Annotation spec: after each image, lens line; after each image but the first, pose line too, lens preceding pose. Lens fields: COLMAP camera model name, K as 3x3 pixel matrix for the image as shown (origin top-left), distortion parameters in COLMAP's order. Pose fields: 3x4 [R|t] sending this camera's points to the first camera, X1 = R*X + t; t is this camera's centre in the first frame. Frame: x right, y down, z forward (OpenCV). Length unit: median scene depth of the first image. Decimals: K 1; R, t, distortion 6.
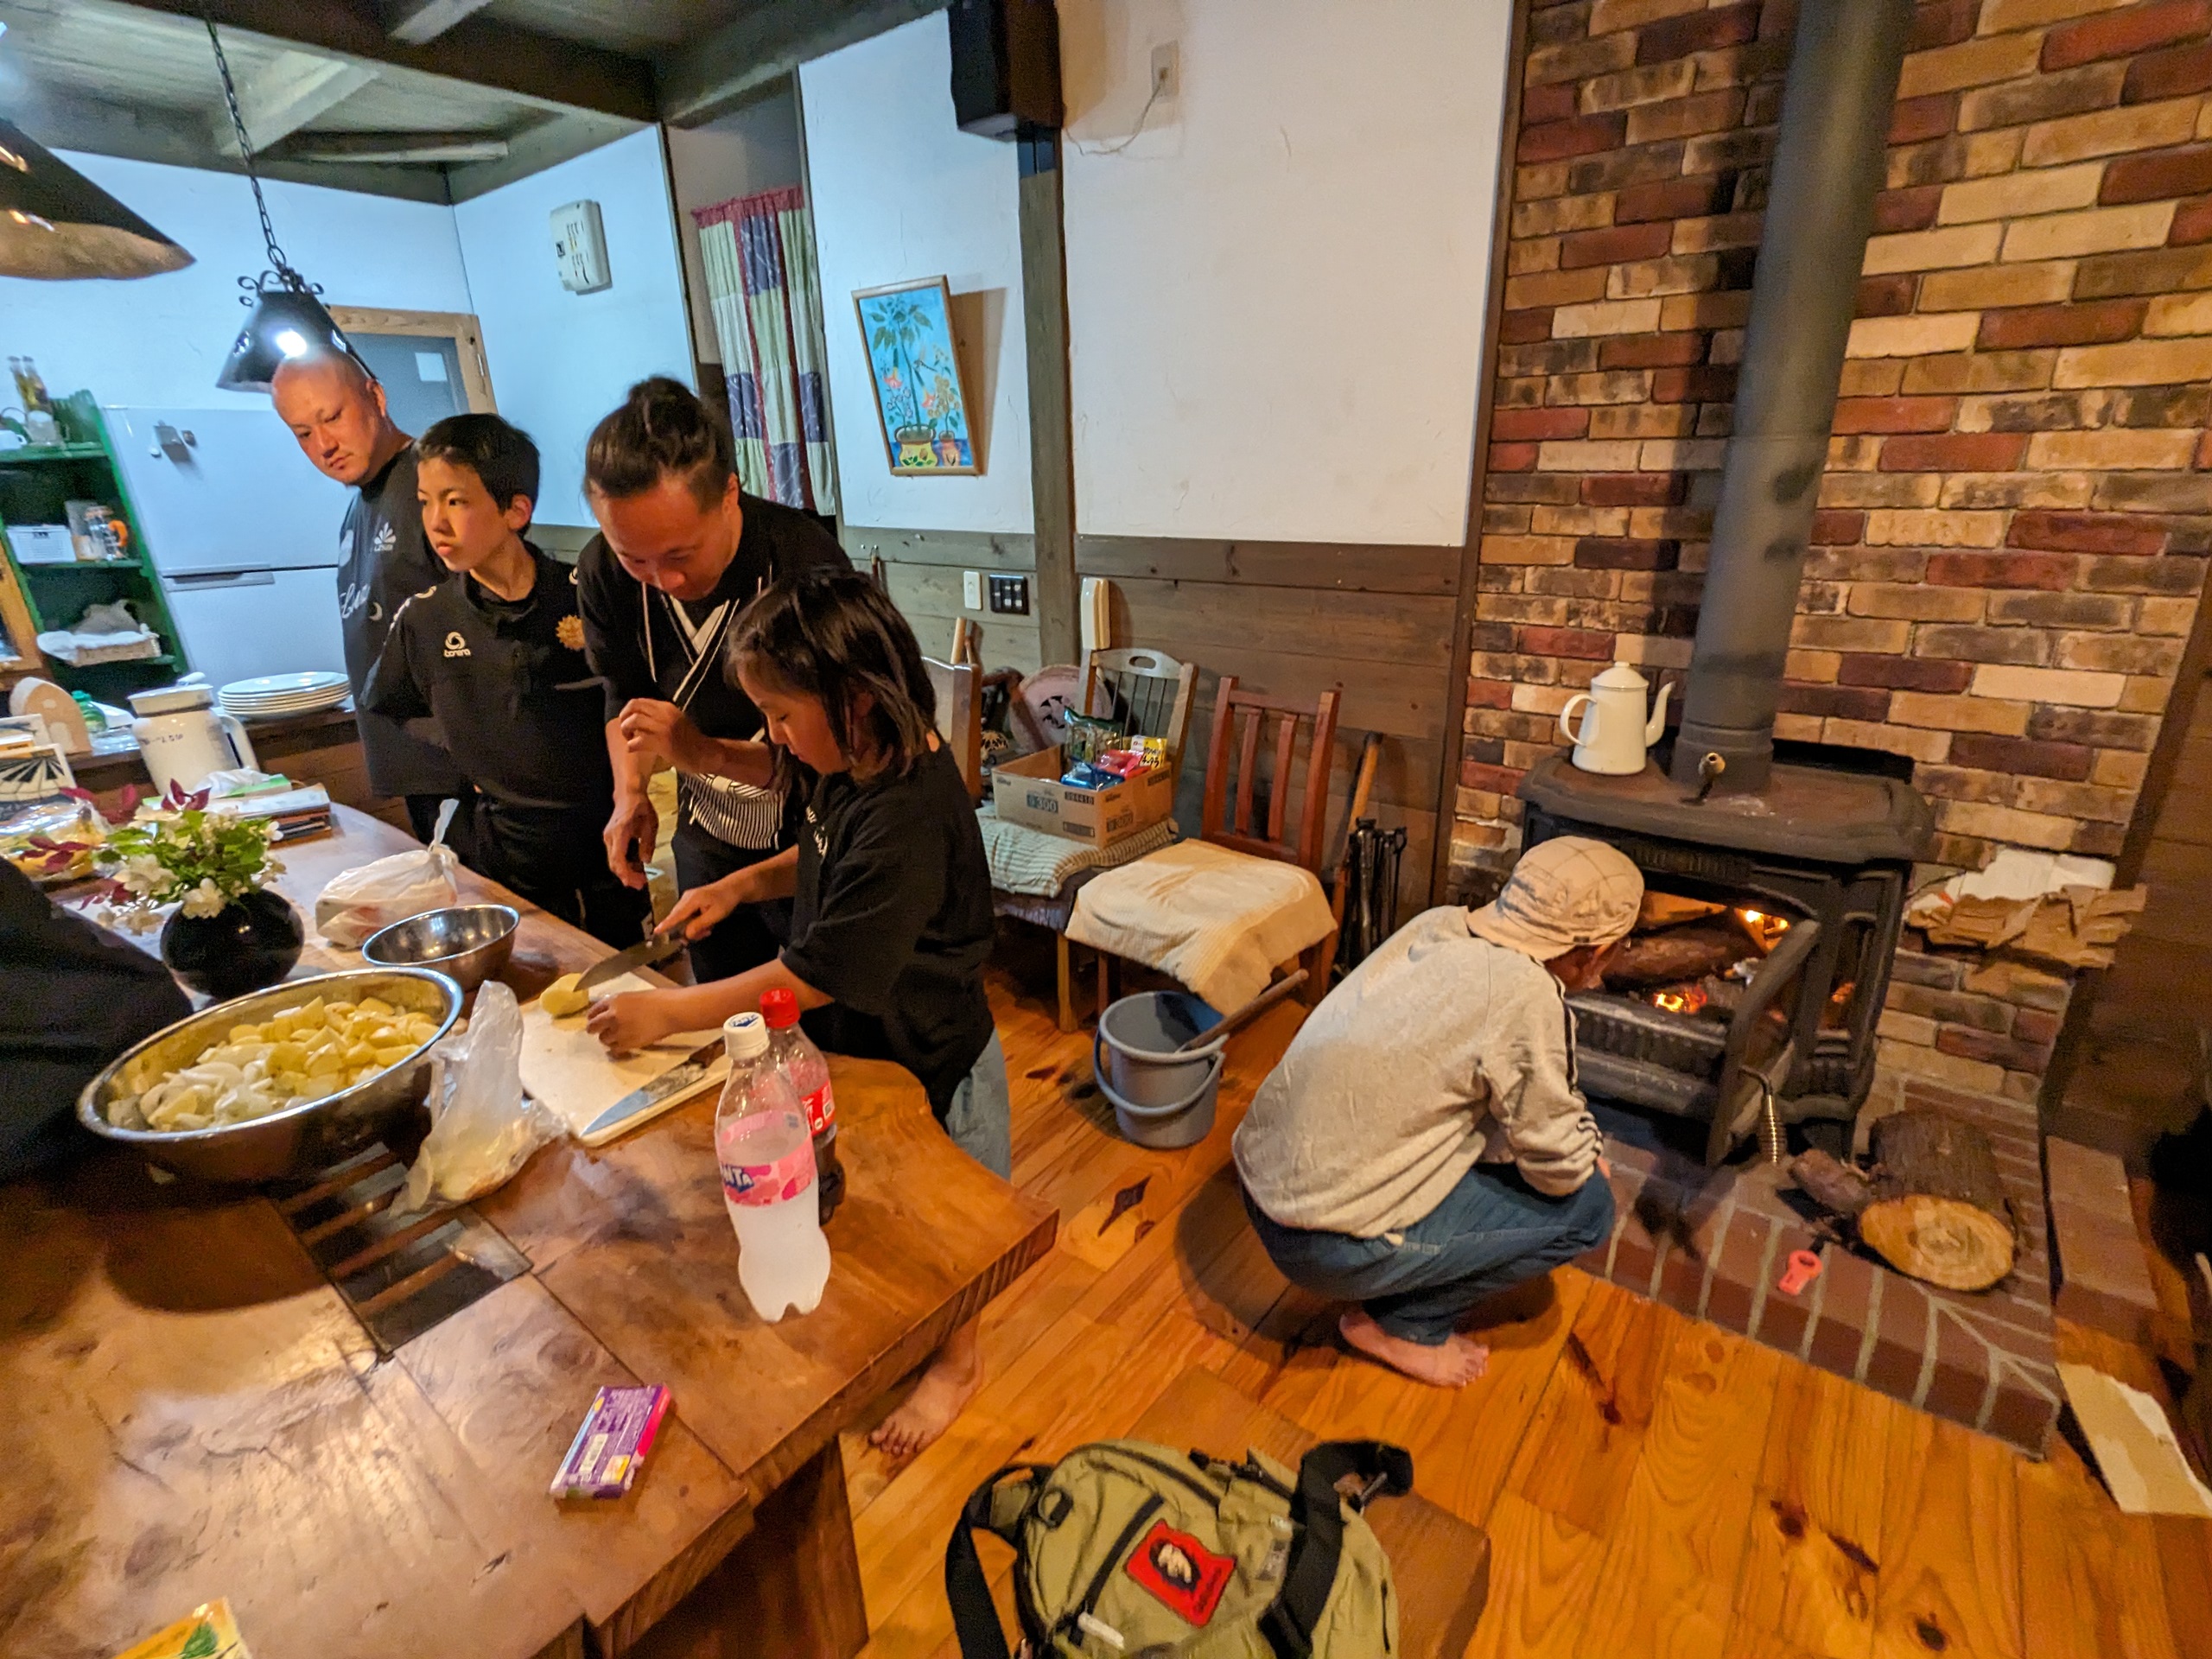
lens RADIAL K [[1050.6, 0, 1096.9], [0, 1050.6, 833.5], [0, 0, 1]] dist [-0.015868, 0.006166]
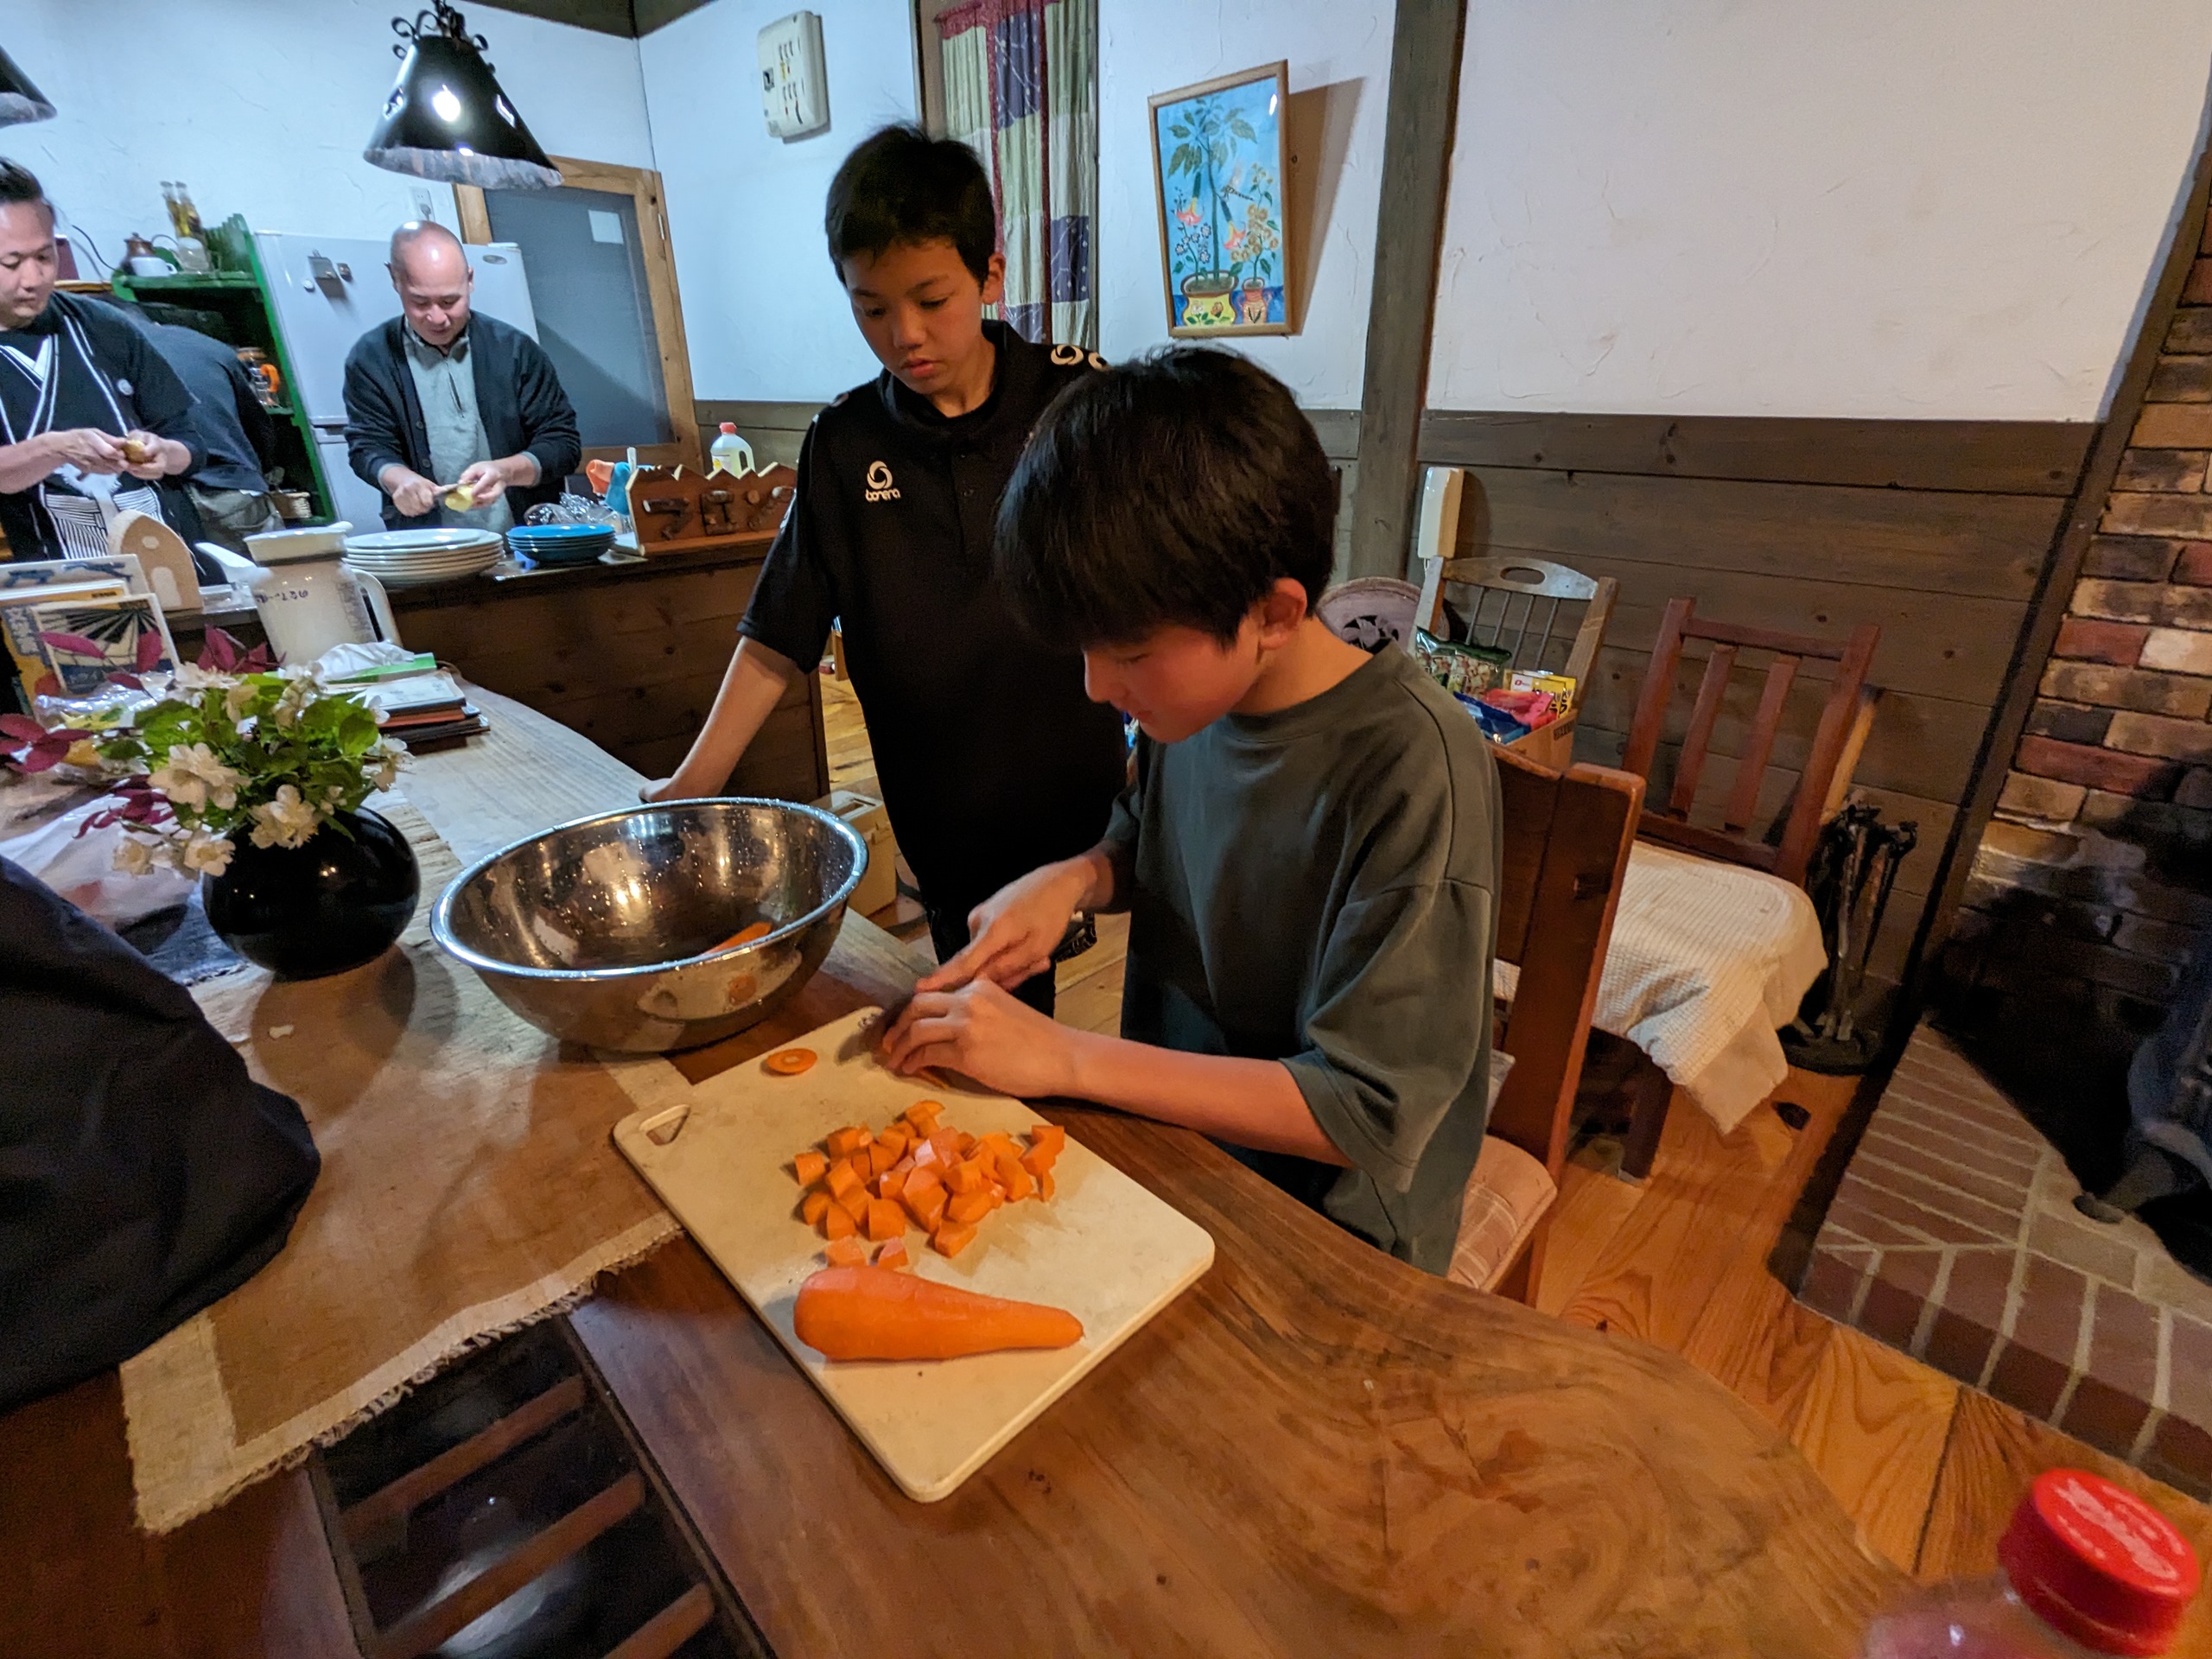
lens RADIAL K [[1050.6, 0, 1109.7], [0, 1050.6, 795.9], [0, 0, 1]] dist [-0.015868, 0.006166]
pose [[0.994971, 0.068264, -0.073296, -0.224597], [-0.067800, 0.997660, 0.008807, 0.006818], [0.073725, -0.003794, 0.997271, 0.275727]]
